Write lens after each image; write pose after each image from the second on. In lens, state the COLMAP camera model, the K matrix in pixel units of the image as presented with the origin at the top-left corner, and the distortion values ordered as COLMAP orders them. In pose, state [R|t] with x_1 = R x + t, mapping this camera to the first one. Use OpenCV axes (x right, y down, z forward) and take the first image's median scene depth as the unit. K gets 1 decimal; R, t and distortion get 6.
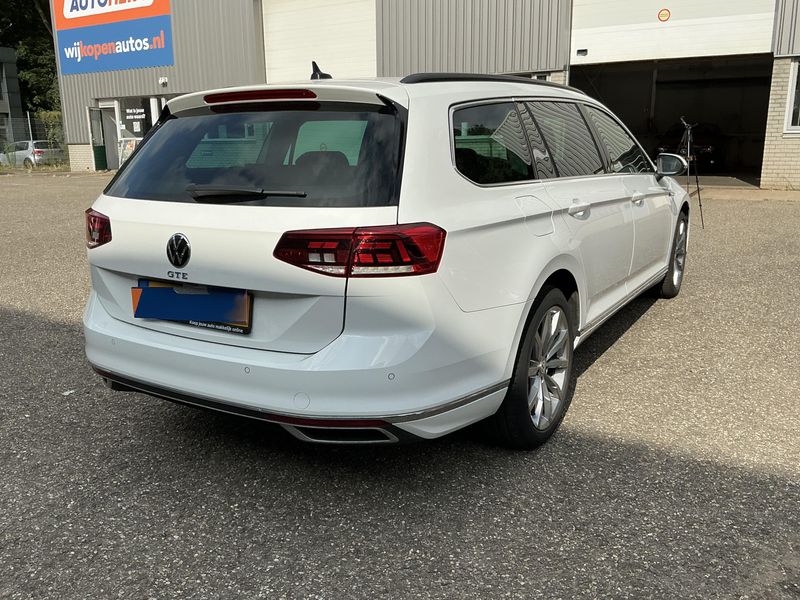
lens RADIAL K [[666.1, 0, 400.0], [0, 666.1, 300.0], [0, 0, 1]] dist [0.041096, -0.072744]
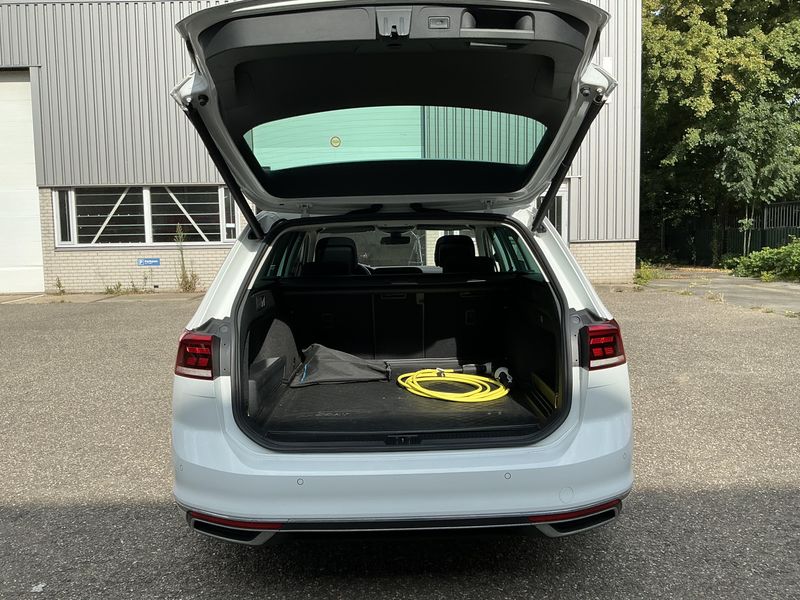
lens RADIAL K [[663.2, 0, 400.0], [0, 663.2, 300.0], [0, 0, 1]] dist [0.055981, -0.102994]
pose [[0.847974, -0.051610, 0.527519, -0.820236], [0.133100, 0.984092, -0.117677, -0.054934], [-0.513054, 0.169999, 0.841353, 0.185497]]
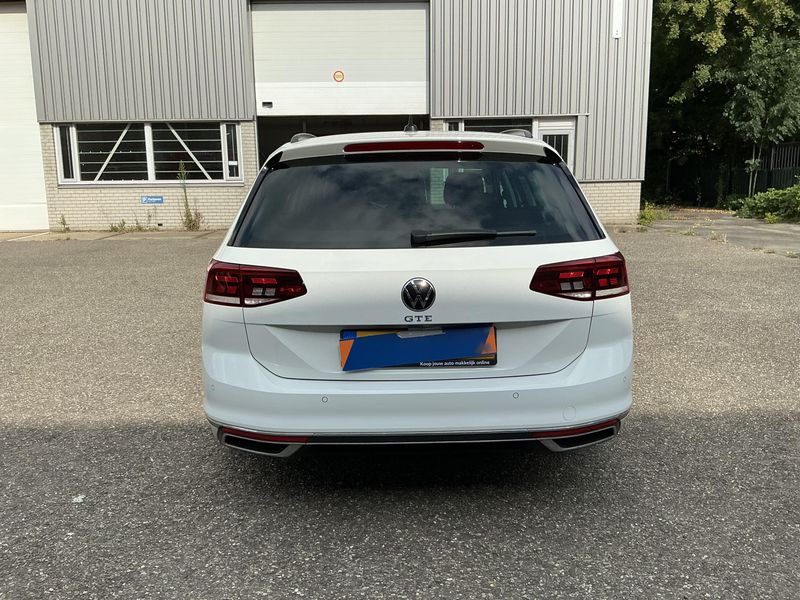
lens RADIAL K [[666.1, 0, 400.0], [0, 666.1, 300.0], [0, 0, 1]] dist [0.041096, -0.072744]
pose [[0.848923, -0.093442, 0.520190, -0.874979], [0.127953, 0.991303, -0.030746, -0.037218], [-0.512794, 0.092661, 0.853497, 0.148718]]
